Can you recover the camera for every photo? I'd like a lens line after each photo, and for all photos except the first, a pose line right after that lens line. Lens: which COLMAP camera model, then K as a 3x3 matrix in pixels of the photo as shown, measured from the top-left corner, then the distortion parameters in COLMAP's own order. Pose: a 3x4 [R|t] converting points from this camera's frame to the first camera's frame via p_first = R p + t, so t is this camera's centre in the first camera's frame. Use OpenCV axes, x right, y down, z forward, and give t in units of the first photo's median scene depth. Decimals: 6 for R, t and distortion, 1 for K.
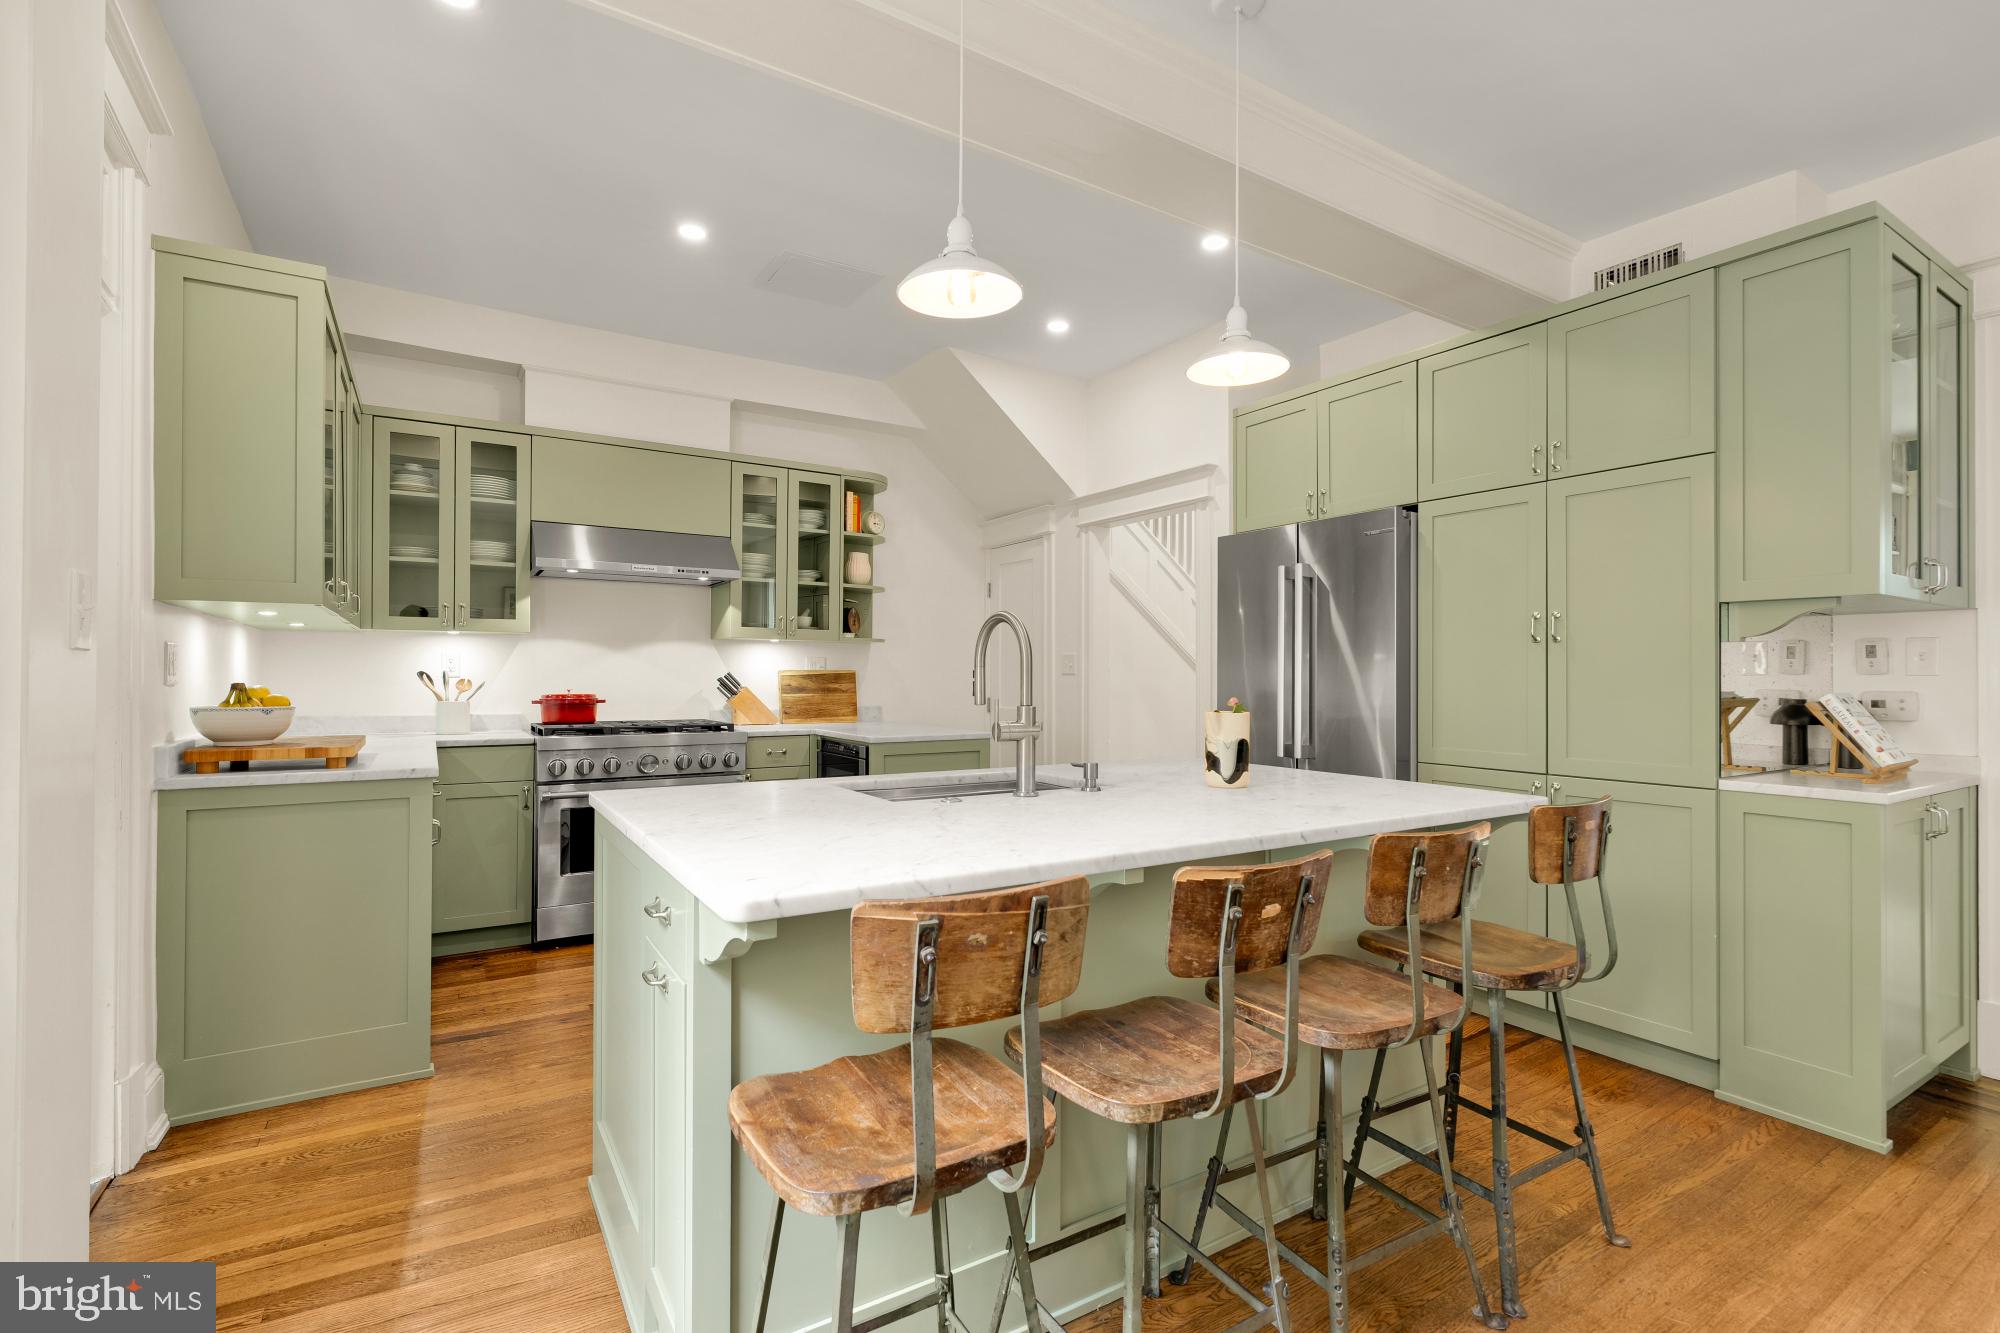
lens RADIAL K [[927.0, 0, 1005.7], [0, 927.0, 668.3], [0, 0, 1]] dist [-0.008609, 0.002378]
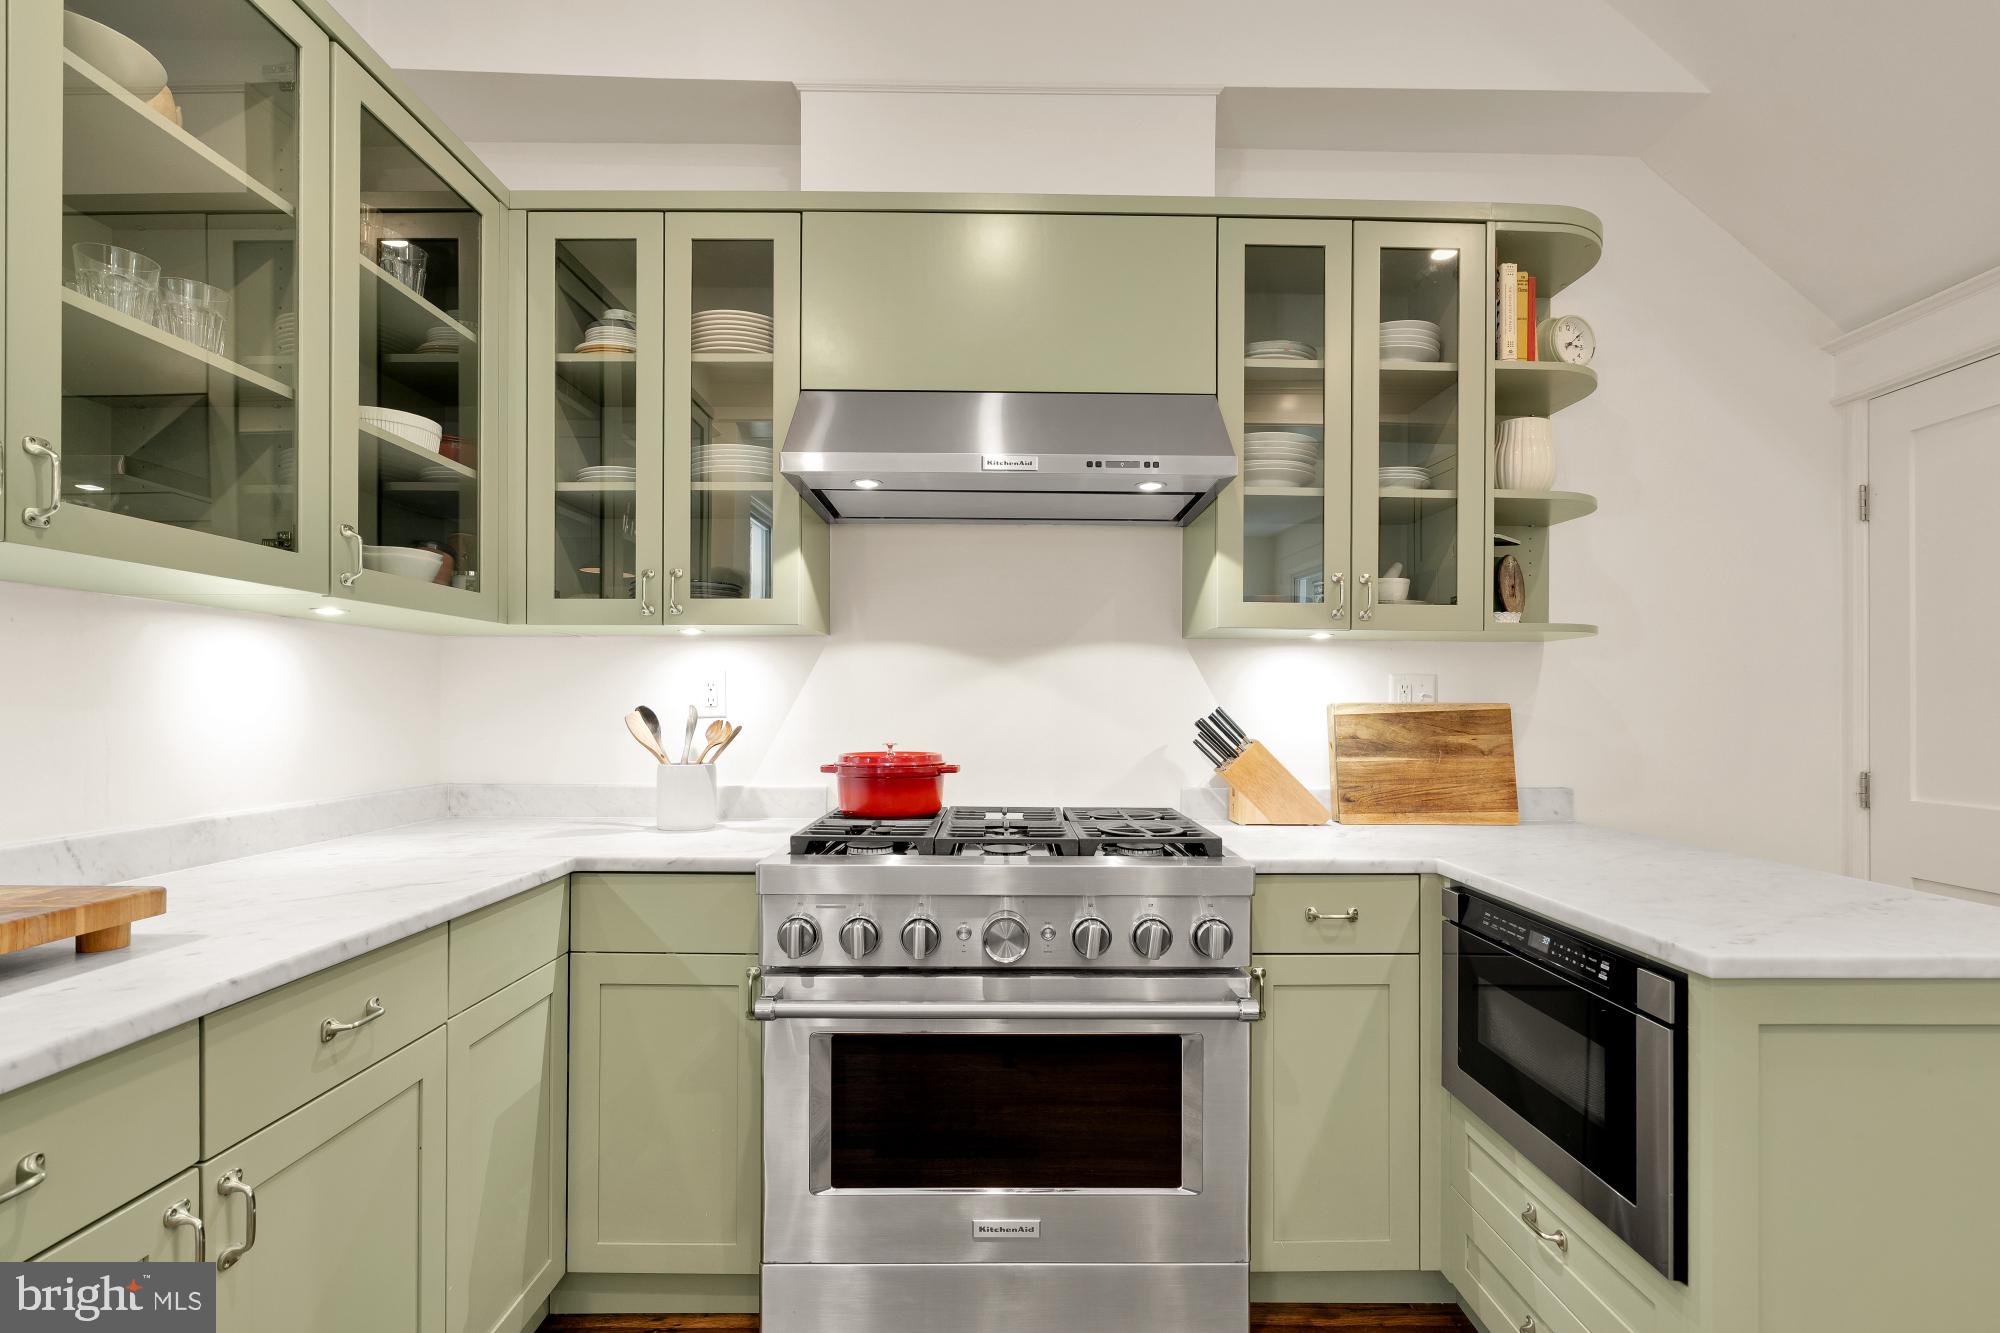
lens RADIAL K [[927.0, 0, 1007.3], [0, 927.0, 697.2], [0, 0, 1]] dist [-0.008609, 0.002378]
pose [[0.850102, -0.003708, -0.526605, -0.155670], [0.002139, 0.999991, -0.003589, 0.000199], [0.526614, 0.001924, 0.850102, 0.589982]]
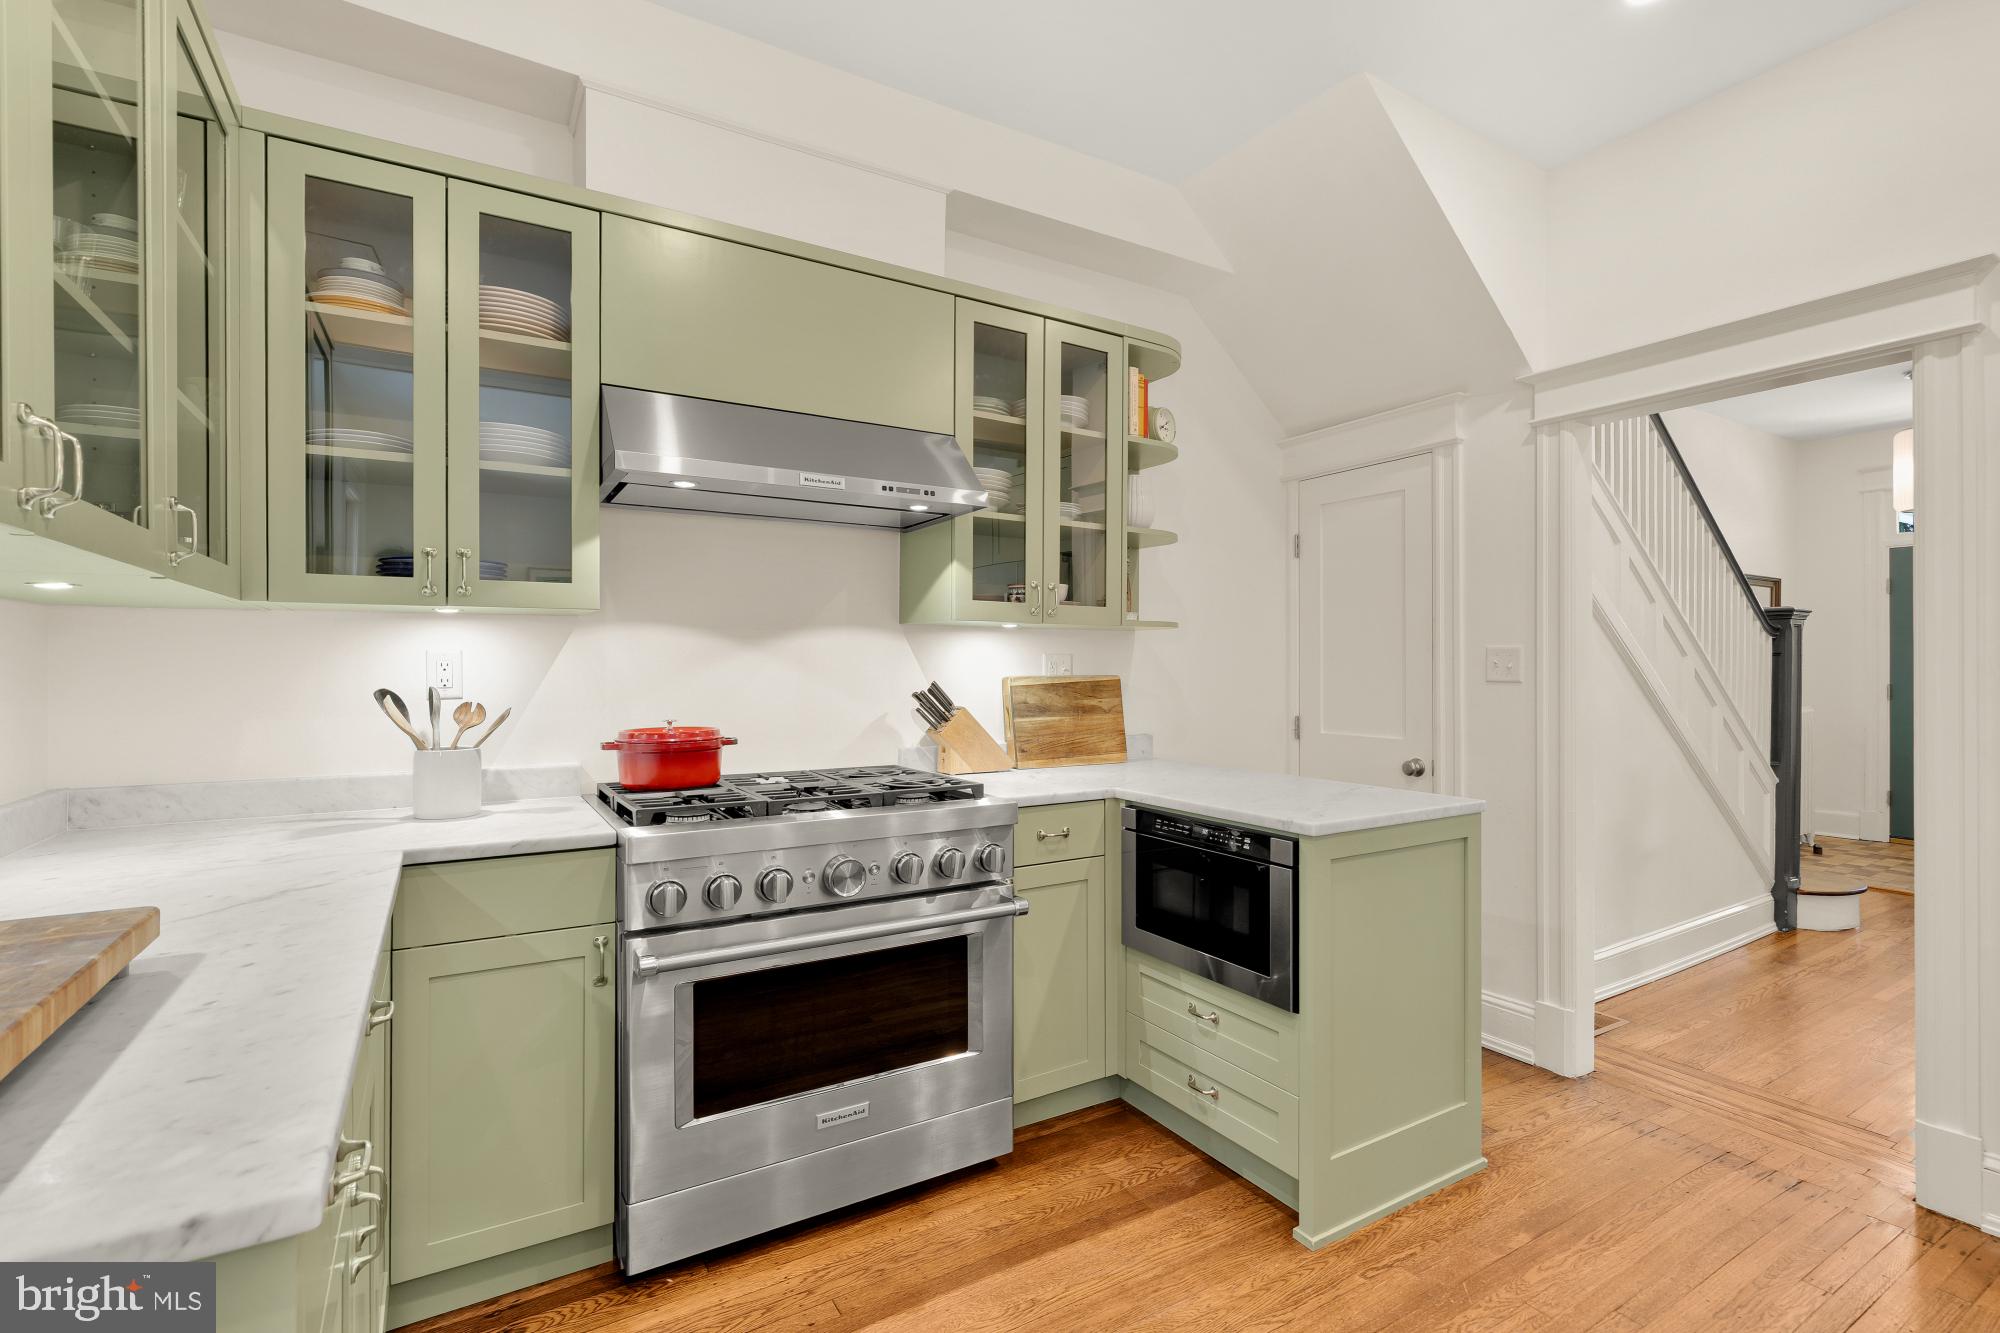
lens RADIAL K [[927.0, 0, 1006.2], [0, 927.0, 663.9], [0, 0, 1]] dist [-0.008609, 0.002378]
pose [[0.999879, -0.004728, -0.014842, -0.262222], [0.004812, 0.999973, 0.005626, -0.010512], [0.014815, -0.005696, 0.999874, 0.459263]]
